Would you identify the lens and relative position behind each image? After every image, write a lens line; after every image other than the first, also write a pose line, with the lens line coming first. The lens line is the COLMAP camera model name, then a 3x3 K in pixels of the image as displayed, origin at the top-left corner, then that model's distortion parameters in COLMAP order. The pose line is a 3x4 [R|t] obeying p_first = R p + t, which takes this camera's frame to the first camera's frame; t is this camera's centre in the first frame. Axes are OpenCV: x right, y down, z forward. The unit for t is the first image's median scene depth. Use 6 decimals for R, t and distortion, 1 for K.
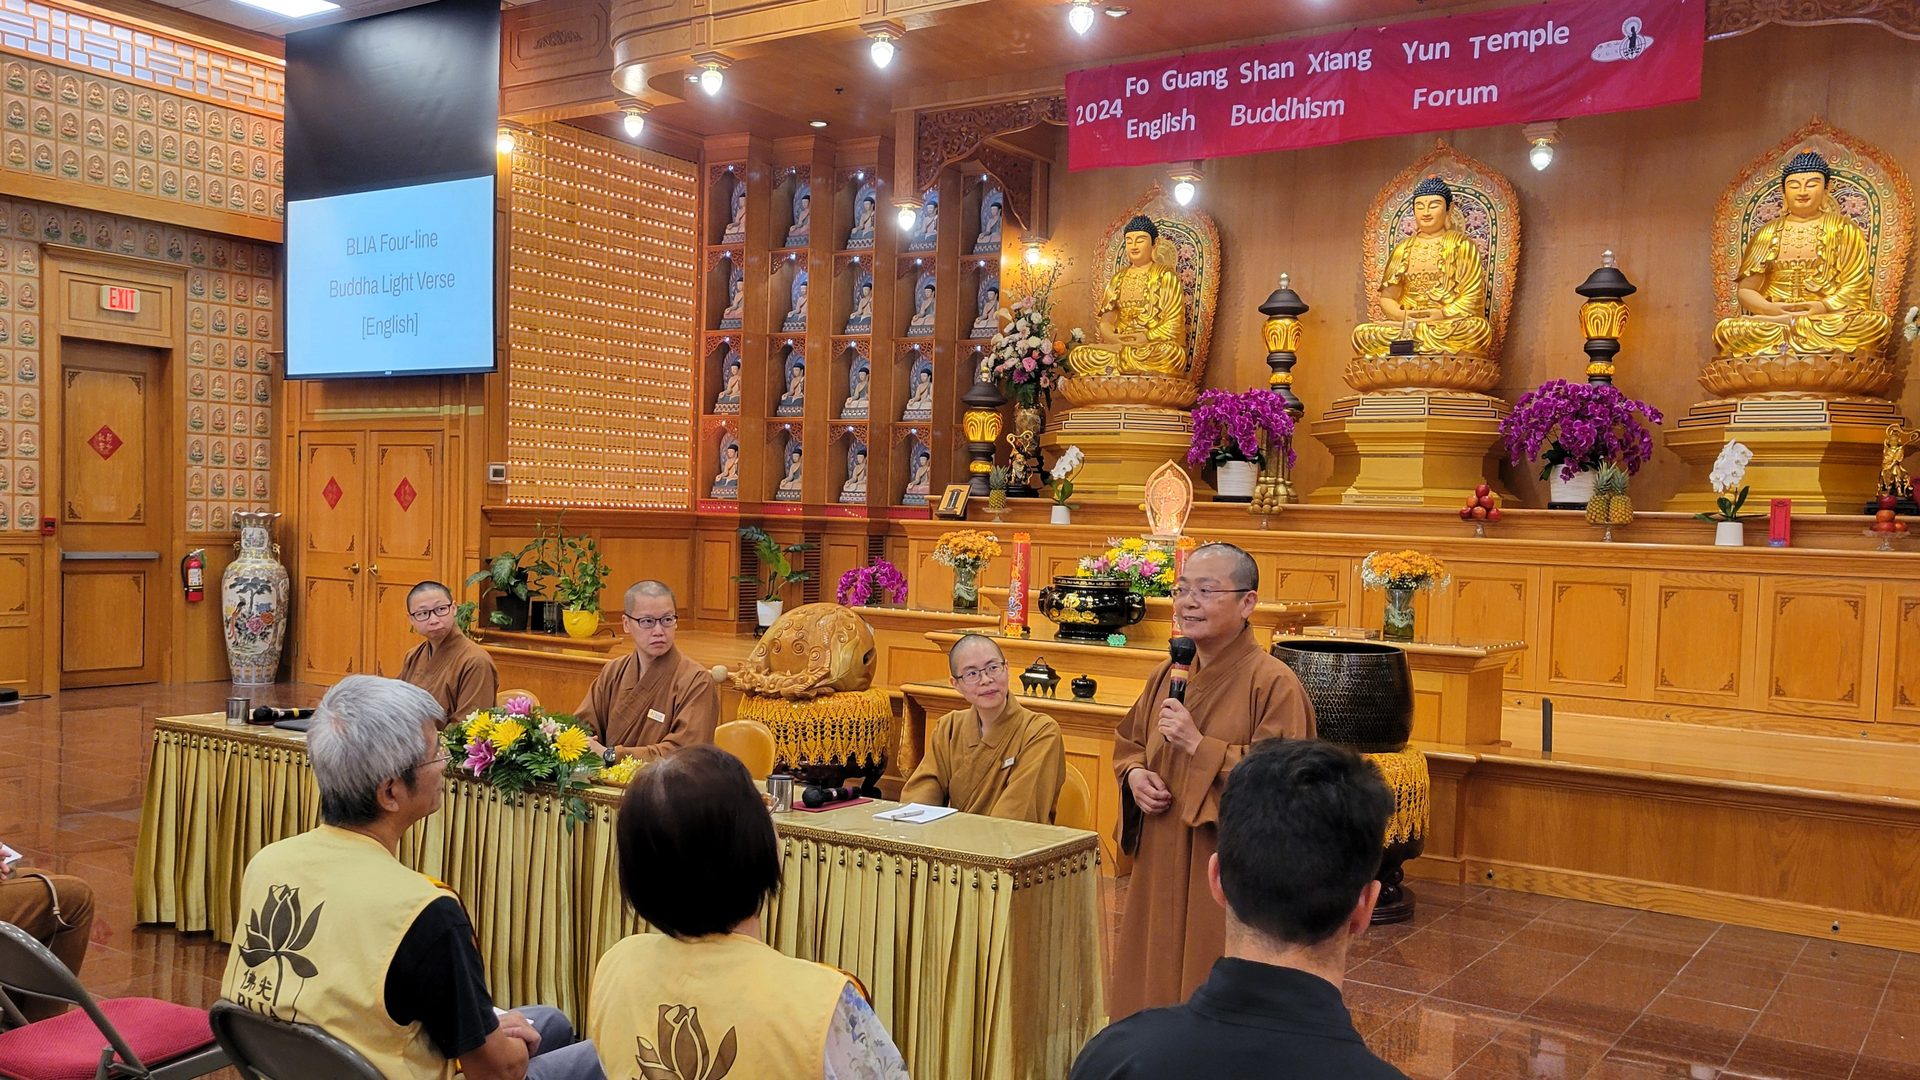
lens RADIAL K [[1612.9, 0, 936.7], [0, 1612.9, 586.7], [0, 0, 1]] dist [0.050864, -0.006369]
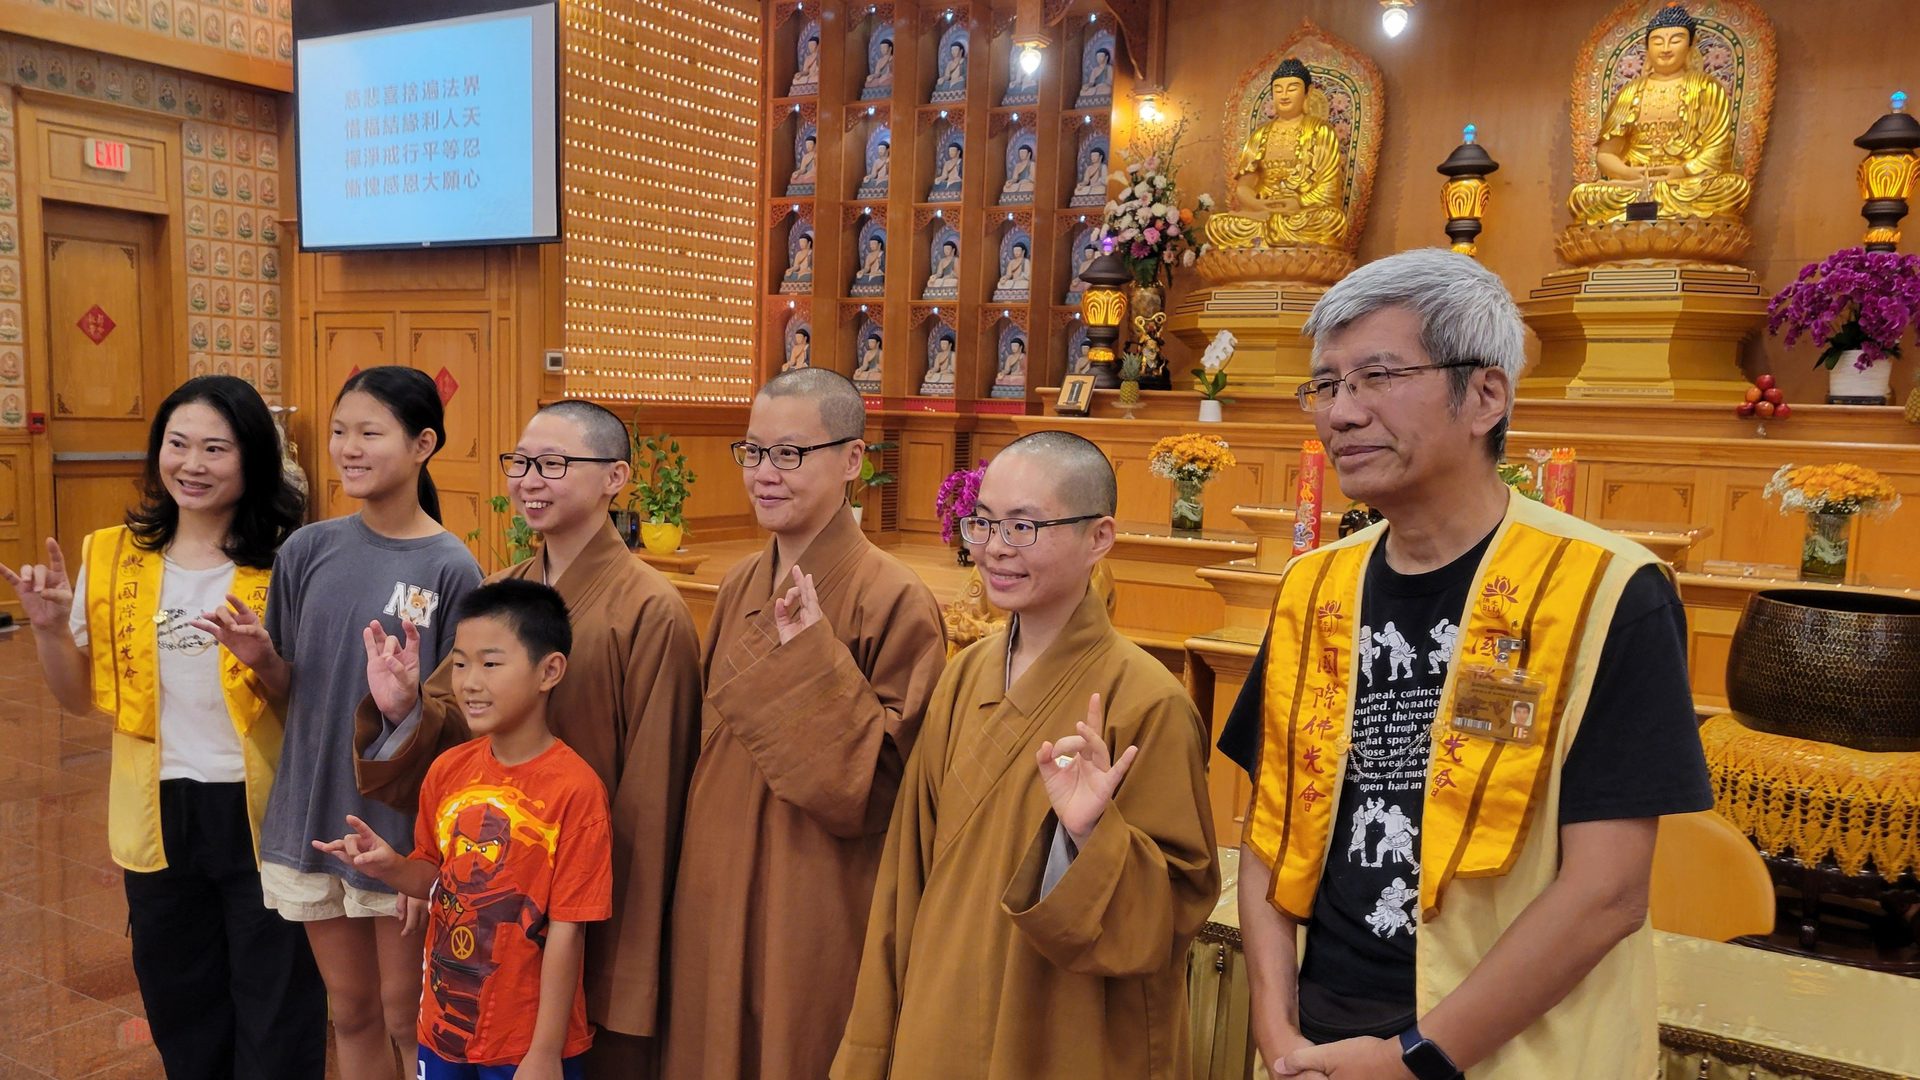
lens RADIAL K [[1559.6, 0, 876.9], [0, 1559.6, 588.2], [0, 0, 1]] dist [0.047940, -0.013188]
pose [[0.999907, -0.001052, 0.013580, -0.108094], [0.000029, 0.997177, 0.075081, -0.012057], [-0.013621, -0.075074, 0.997085, 0.152675]]
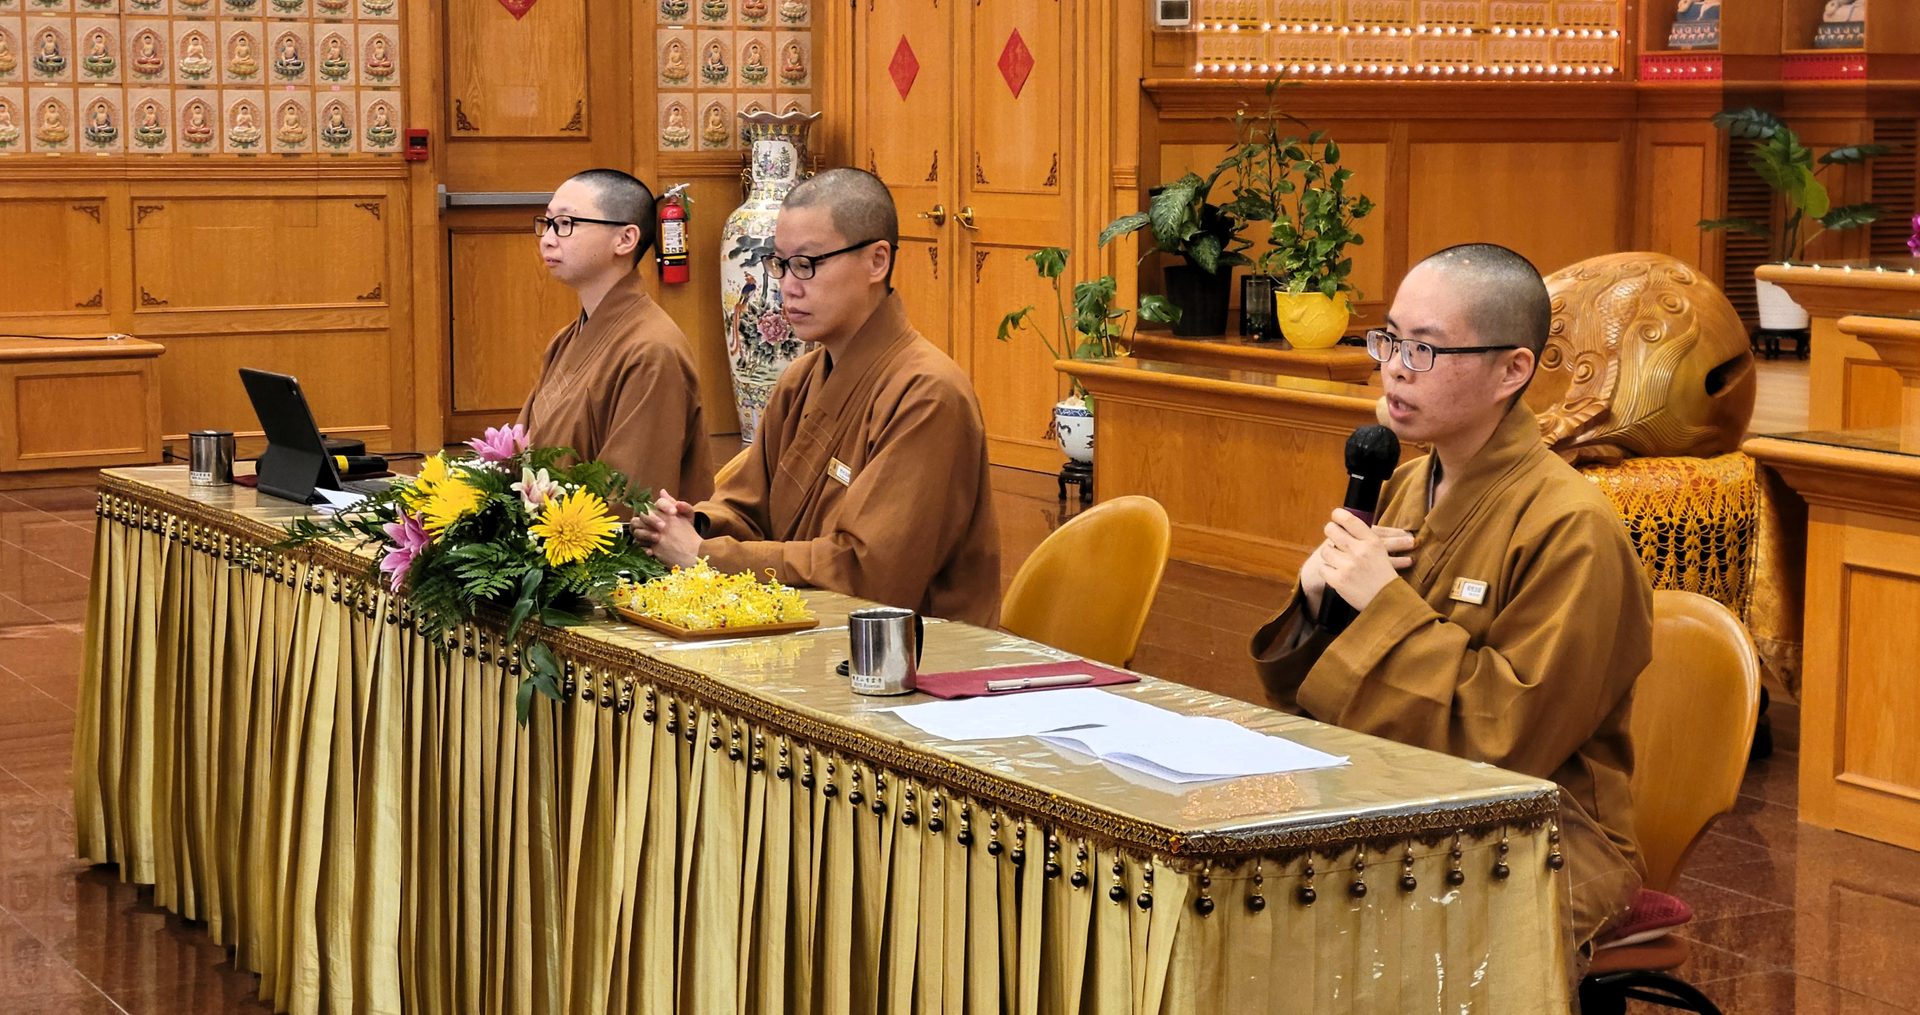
lens RADIAL K [[3274.2, 0, 992.9], [0, 3274.2, 456.0], [0, 0, 1]] dist [0.187214, -1.244423]
pose [[0.901653, 0.014319, -0.432223, 0.102799], [0.008554, 0.998666, 0.050928, 0.011953], [0.432376, -0.049617, 0.900327, 0.085884]]
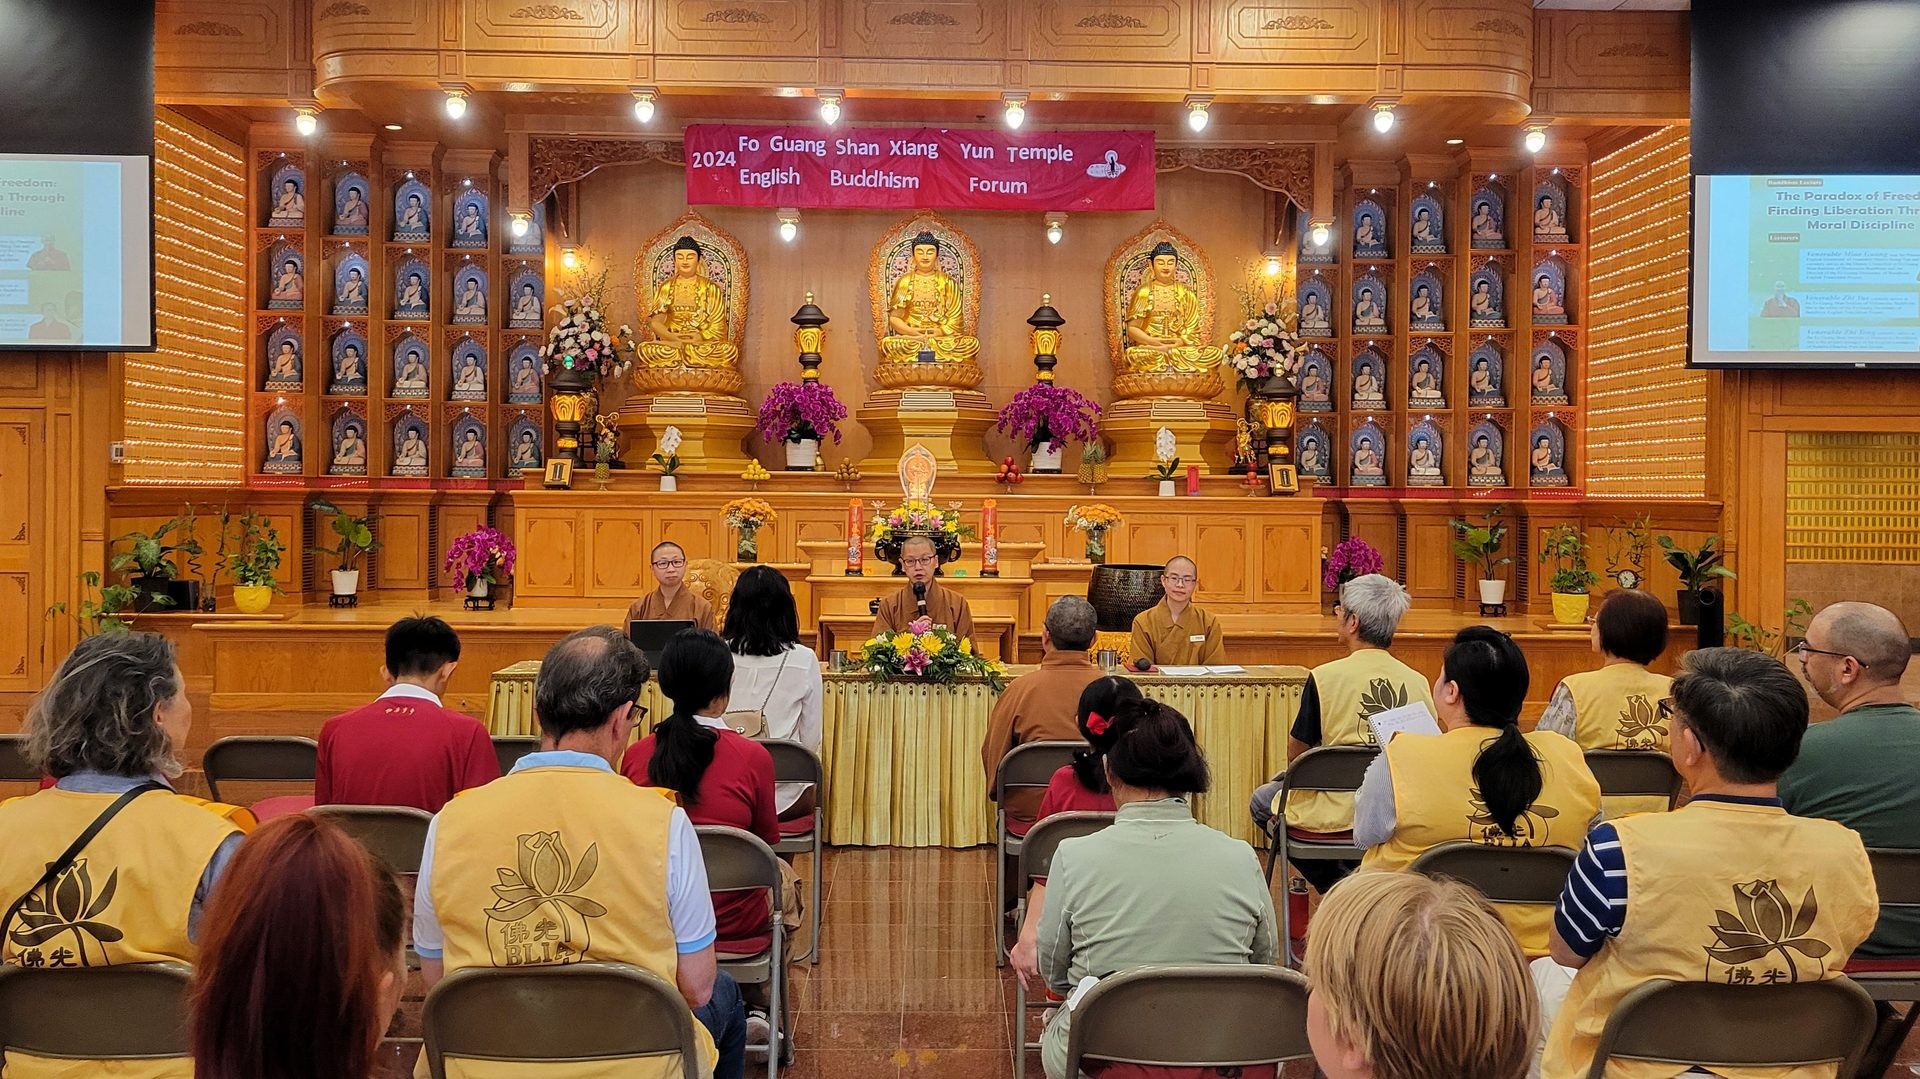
lens RADIAL K [[1539.5, 0, 947.1], [0, 1539.5, 496.8], [0, 0, 1]] dist [0.054501, -0.002841]
pose [[0.818954, -0.024933, 0.573317, -0.392624], [0.041698, 0.999000, -0.016118, -0.007213], [-0.572342, 0.037106, 0.819175, -0.056568]]
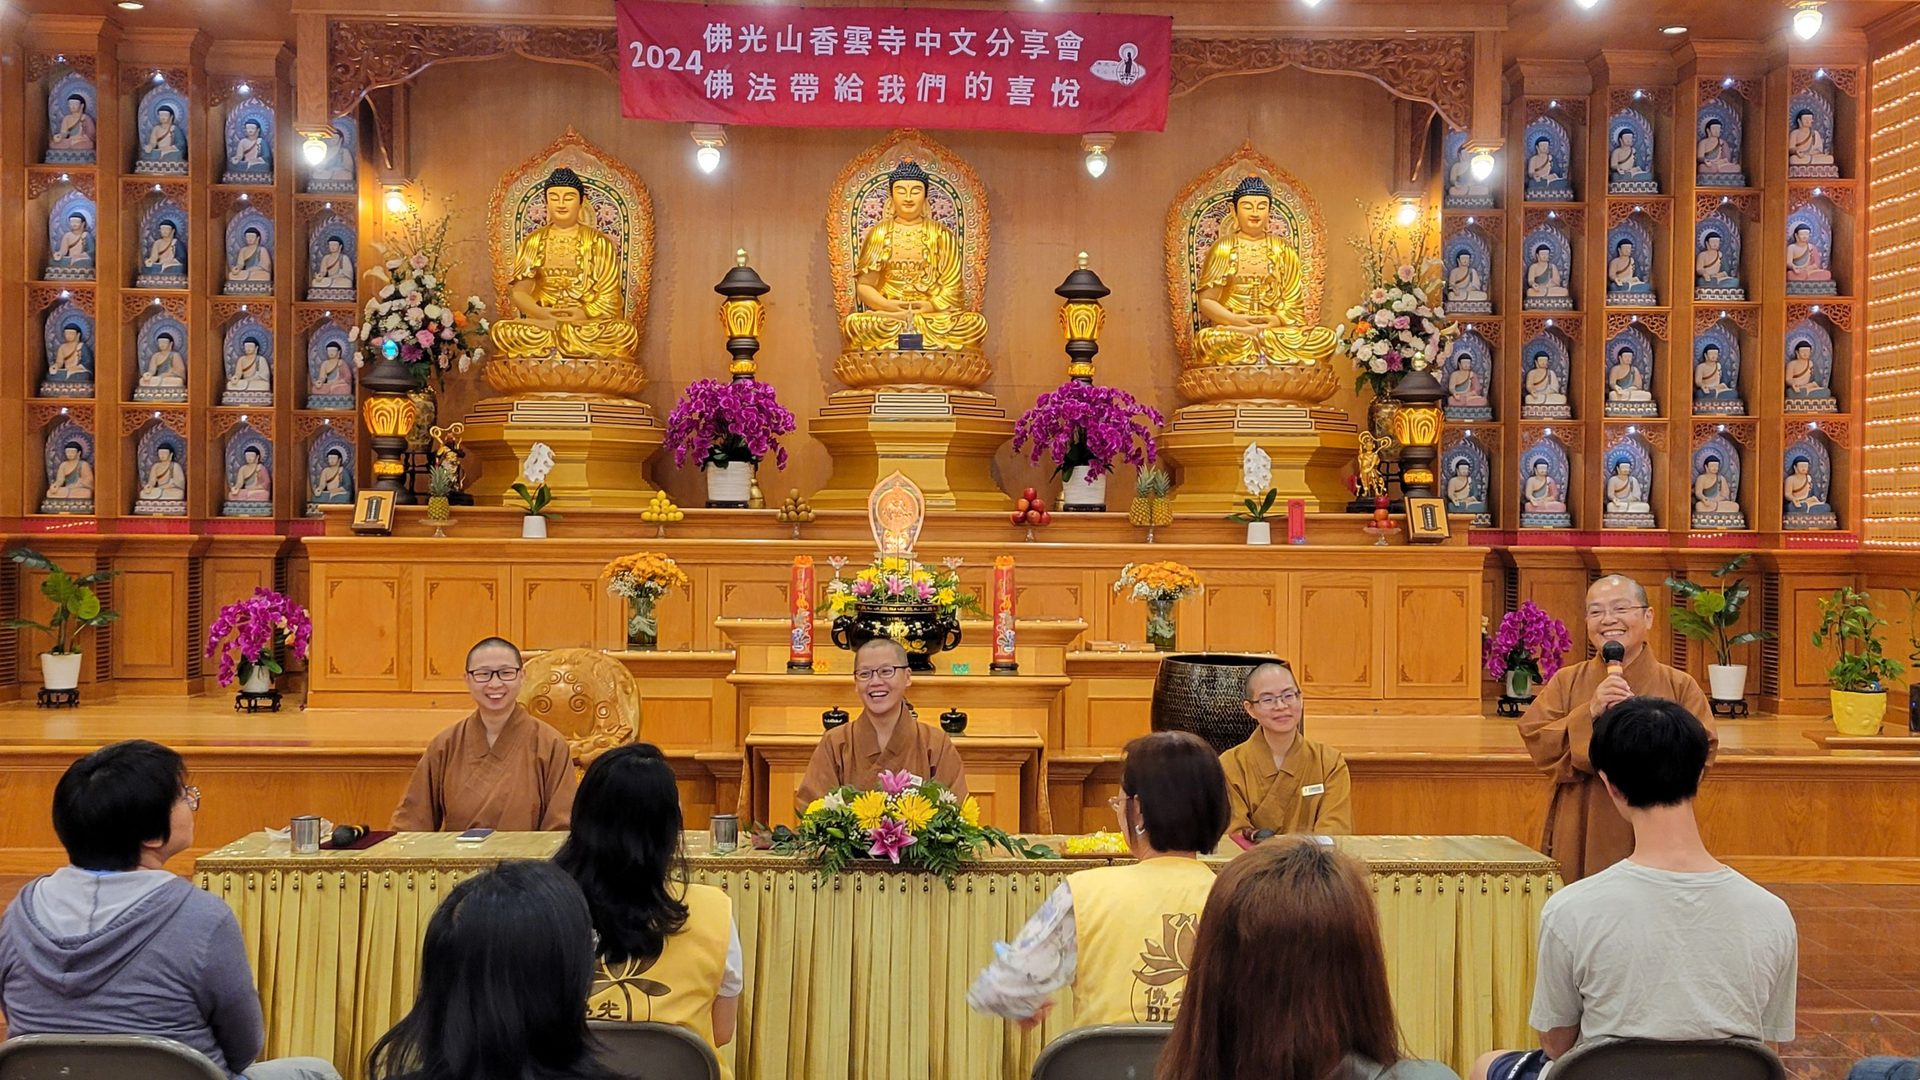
lens RADIAL K [[2034.4, 0, 960.0], [0, 2034.4, 540.0], [0, 0, 1]] dist [0.055170, 0.003174]
pose [[0.813335, -0.028983, 0.581073, -0.336400], [0.042419, 0.999054, -0.009544, -0.017643], [-0.580247, 0.032411, 0.813796, 0.023158]]
